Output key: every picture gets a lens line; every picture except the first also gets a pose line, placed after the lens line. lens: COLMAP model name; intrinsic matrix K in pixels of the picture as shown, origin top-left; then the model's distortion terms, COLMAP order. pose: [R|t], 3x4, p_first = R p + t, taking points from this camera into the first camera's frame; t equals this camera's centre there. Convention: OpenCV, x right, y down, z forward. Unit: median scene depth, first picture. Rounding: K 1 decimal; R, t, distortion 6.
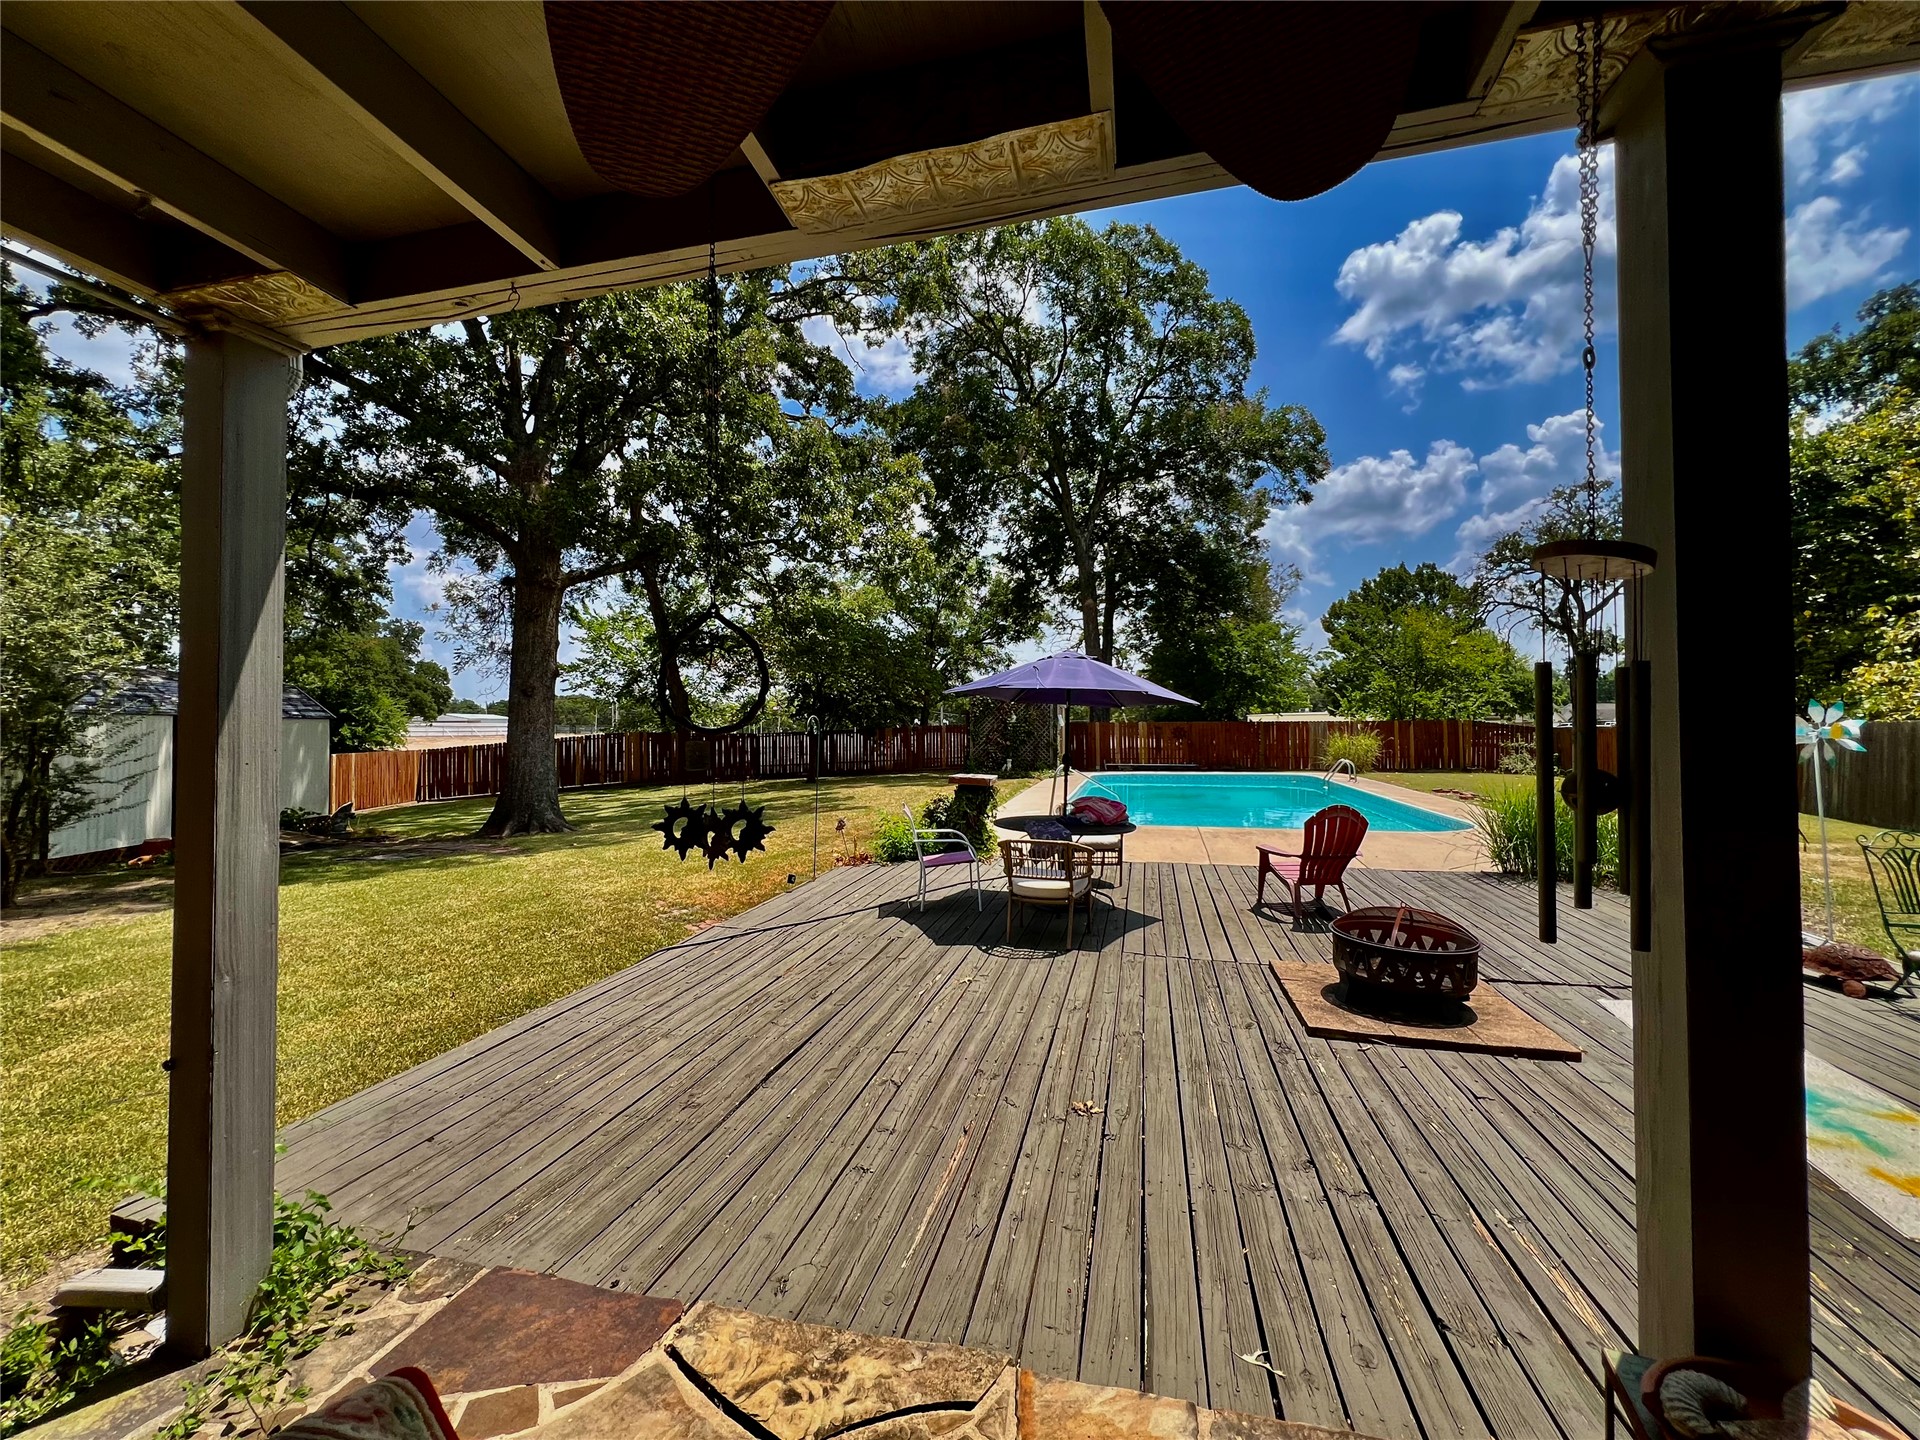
lens RADIAL K [[772.1, 0, 952.6], [0, 772.1, 724.5], [0, 0, 1]] dist [-0.002561, 0.000857]
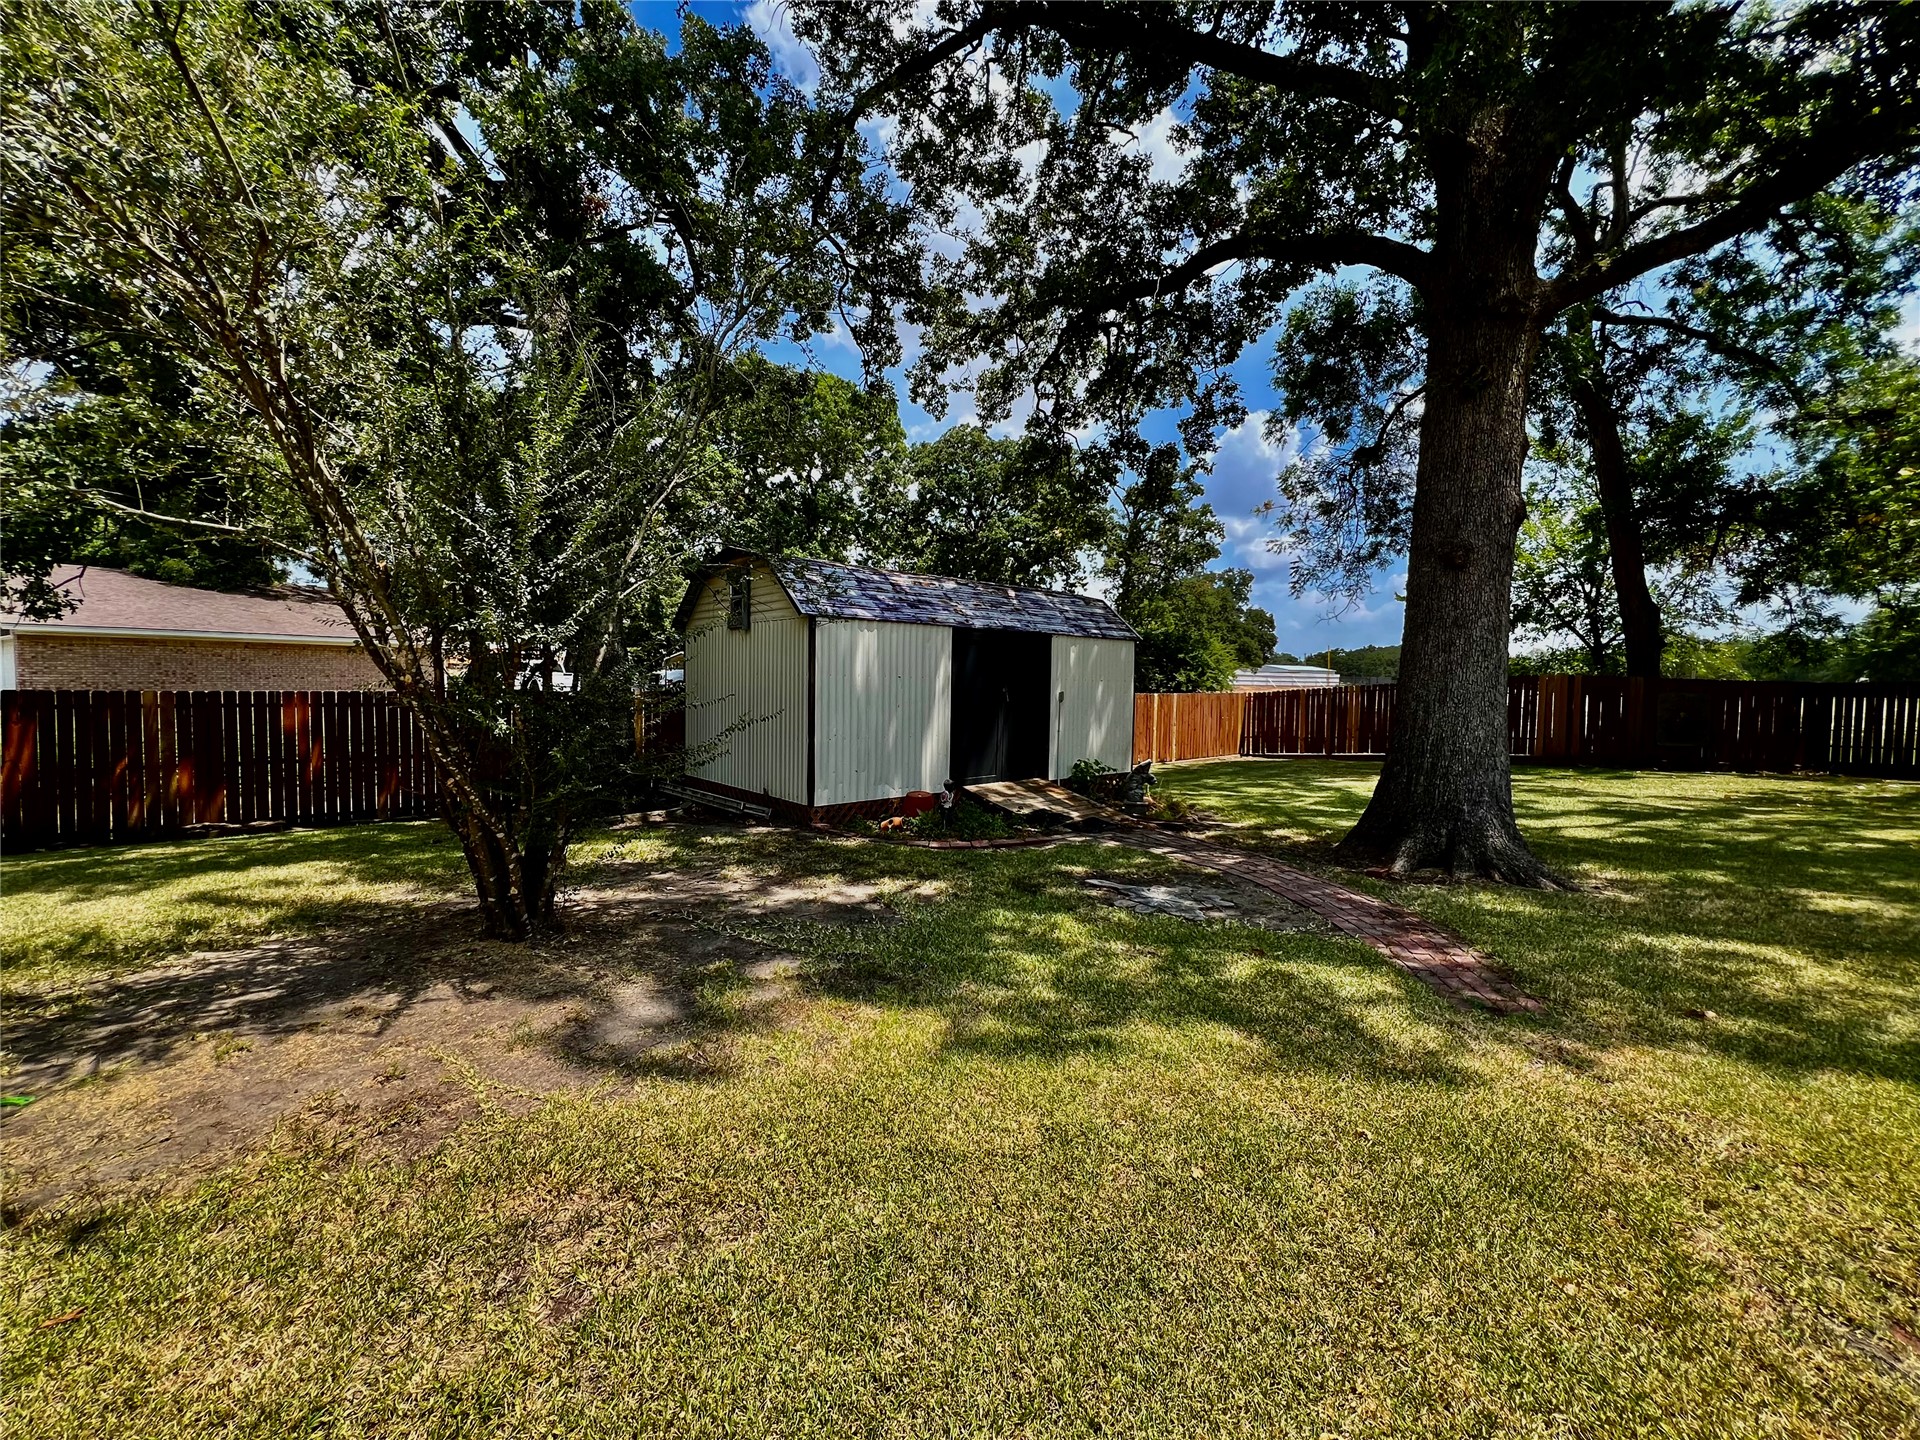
lens RADIAL K [[772.1, 0, 954.9], [0, 772.1, 718.8], [0, 0, 1]] dist [-0.002561, 0.000857]
pose [[0.568788, 0.055111, -0.820635, -0.204364], [-0.012952, 0.998229, 0.058060, 0.017607], [0.822382, -0.022395, 0.568495, 0.298630]]
